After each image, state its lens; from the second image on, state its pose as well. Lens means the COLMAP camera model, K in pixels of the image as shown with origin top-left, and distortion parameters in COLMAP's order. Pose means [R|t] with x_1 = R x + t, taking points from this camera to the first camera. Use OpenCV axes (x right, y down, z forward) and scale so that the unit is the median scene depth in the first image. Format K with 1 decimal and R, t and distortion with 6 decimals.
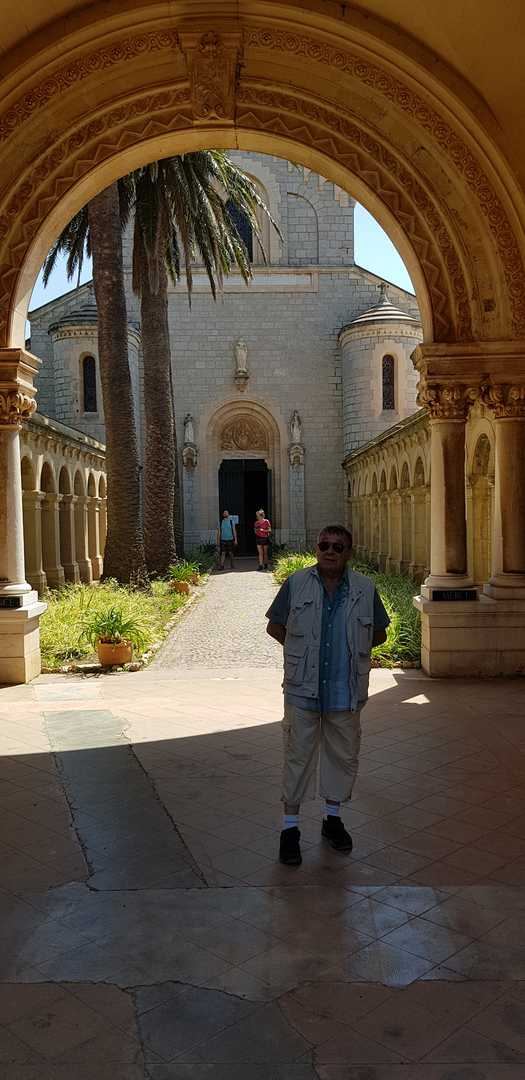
lens RADIAL K [[839.2, 0, 299.4], [0, 839.2, 551.3], [0, 0, 1]] dist [0.114102, -0.201991]
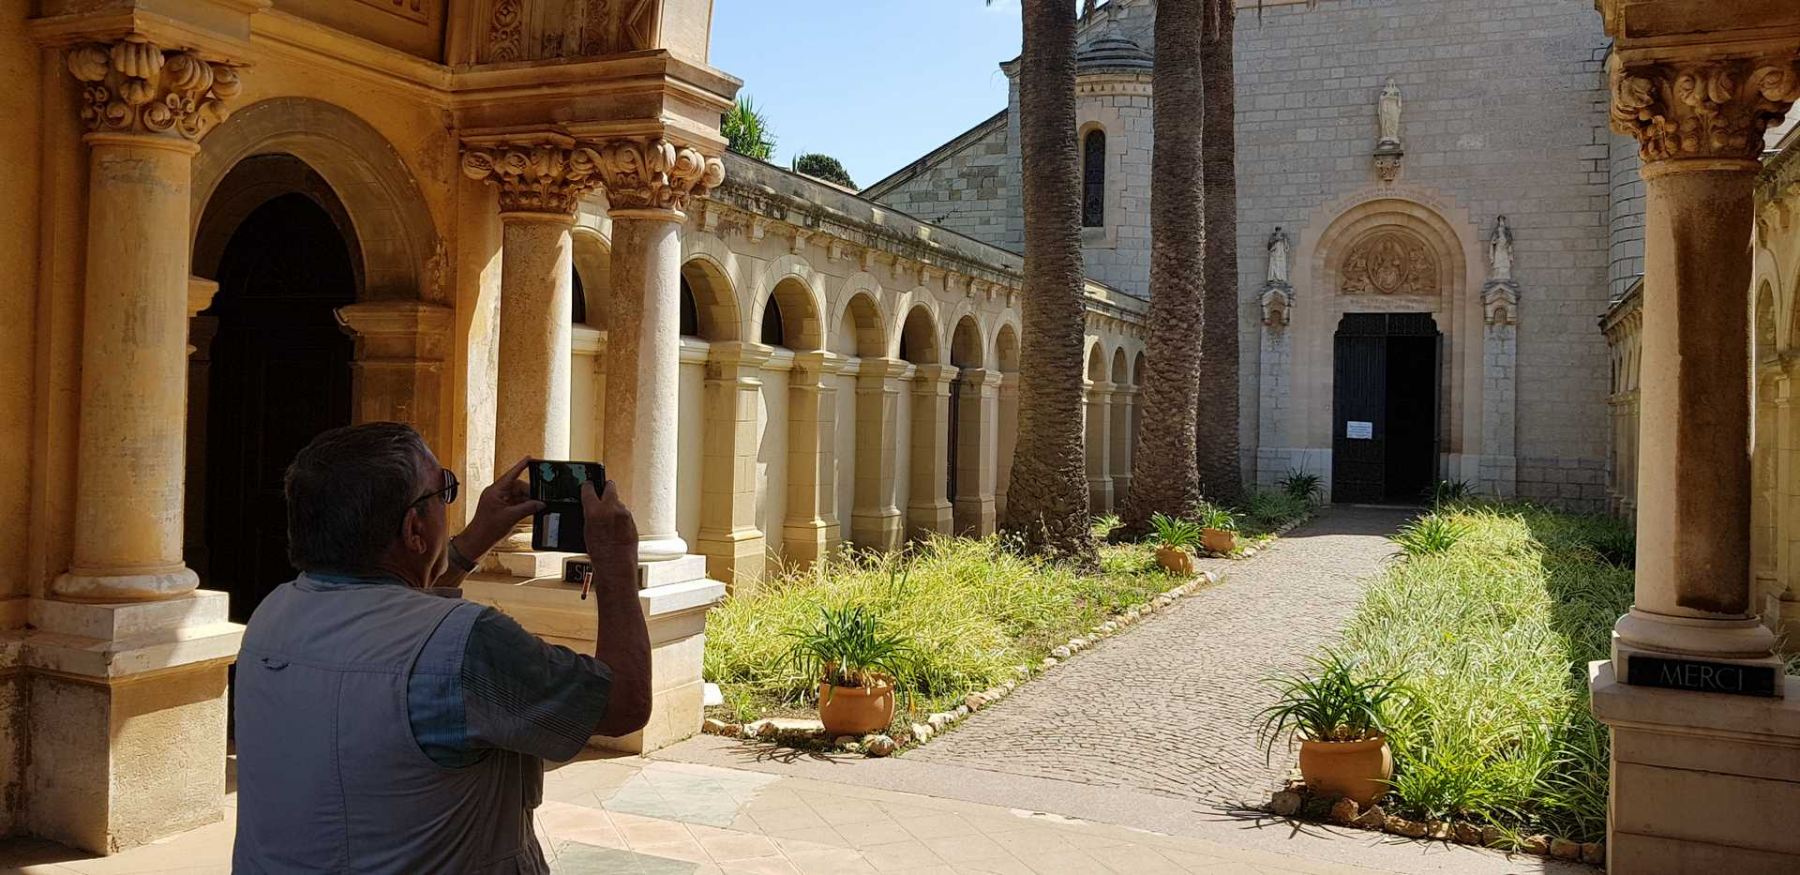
lens RADIAL K [[1402.5, 0, 902.3], [0, 1402.5, 385.7], [0, 0, 1]] dist [0.108205, -0.208452]
pose [[0.901105, 0.030996, -0.432491, 0.080978], [-0.058510, 0.997011, -0.050454, -0.009484], [0.429634, 0.070769, 0.900226, 0.200195]]
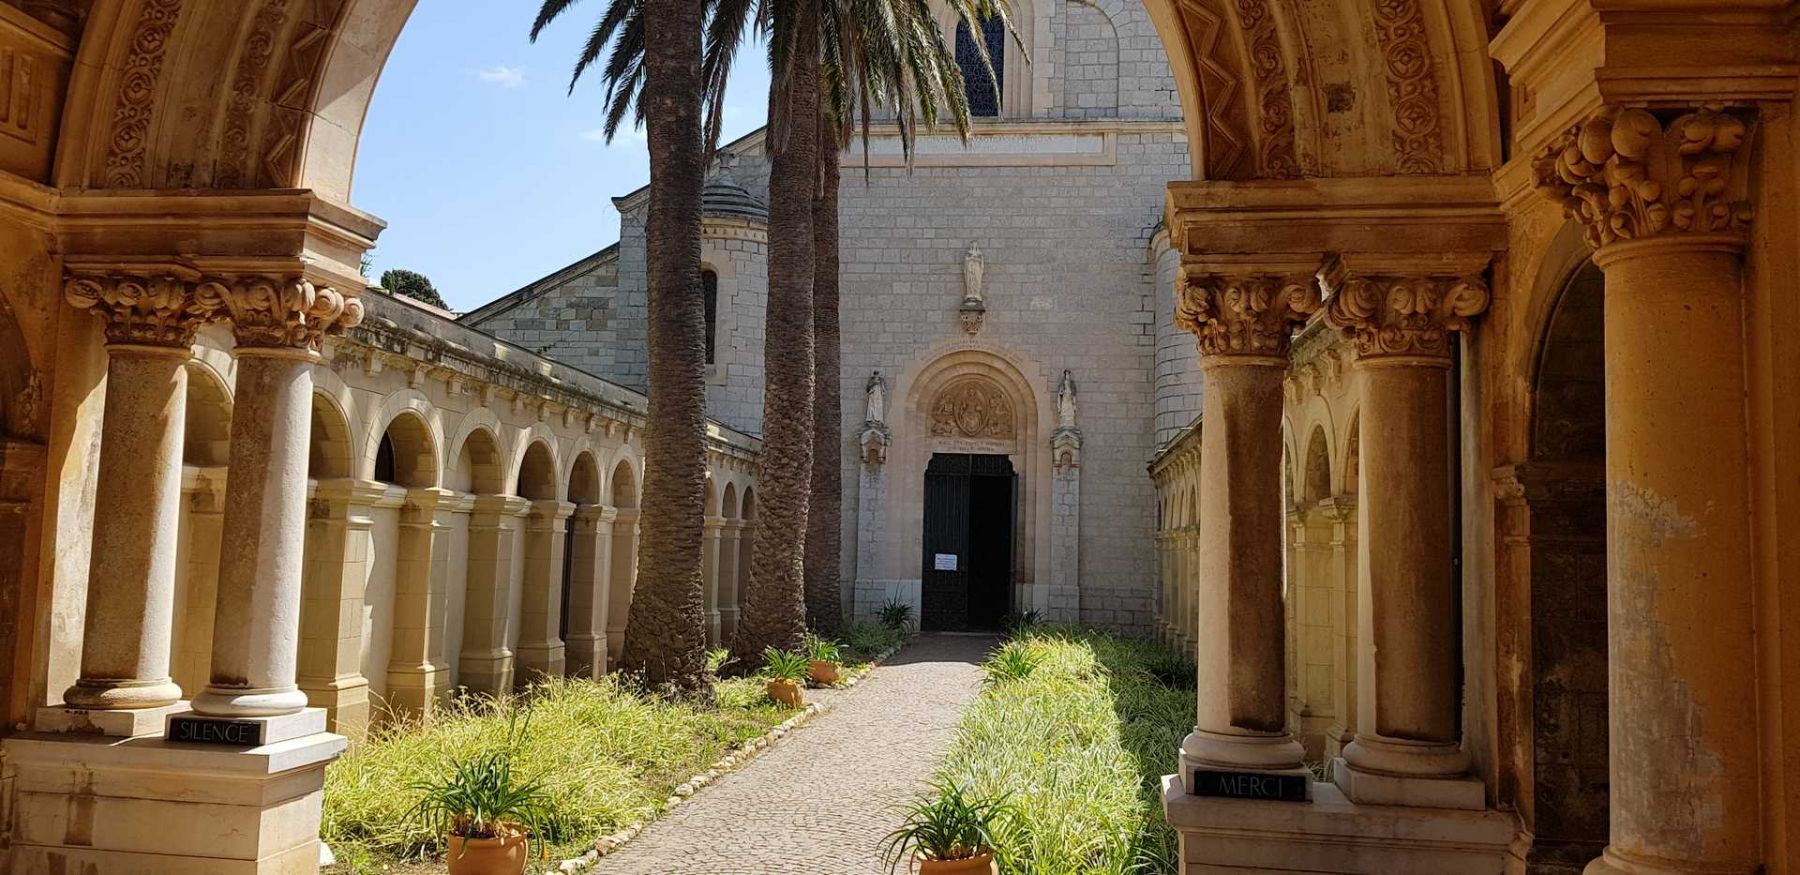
lens RADIAL K [[1398.7, 0, 909.1], [0, 1398.7, 415.5], [0, 0, 1]] dist [0.114102, -0.201991]
pose [[0.987232, 0.029009, -0.156628, 0.072487], [-0.050662, 0.989402, -0.136078, -0.013225], [0.151020, 0.142275, 0.978239, 0.167837]]
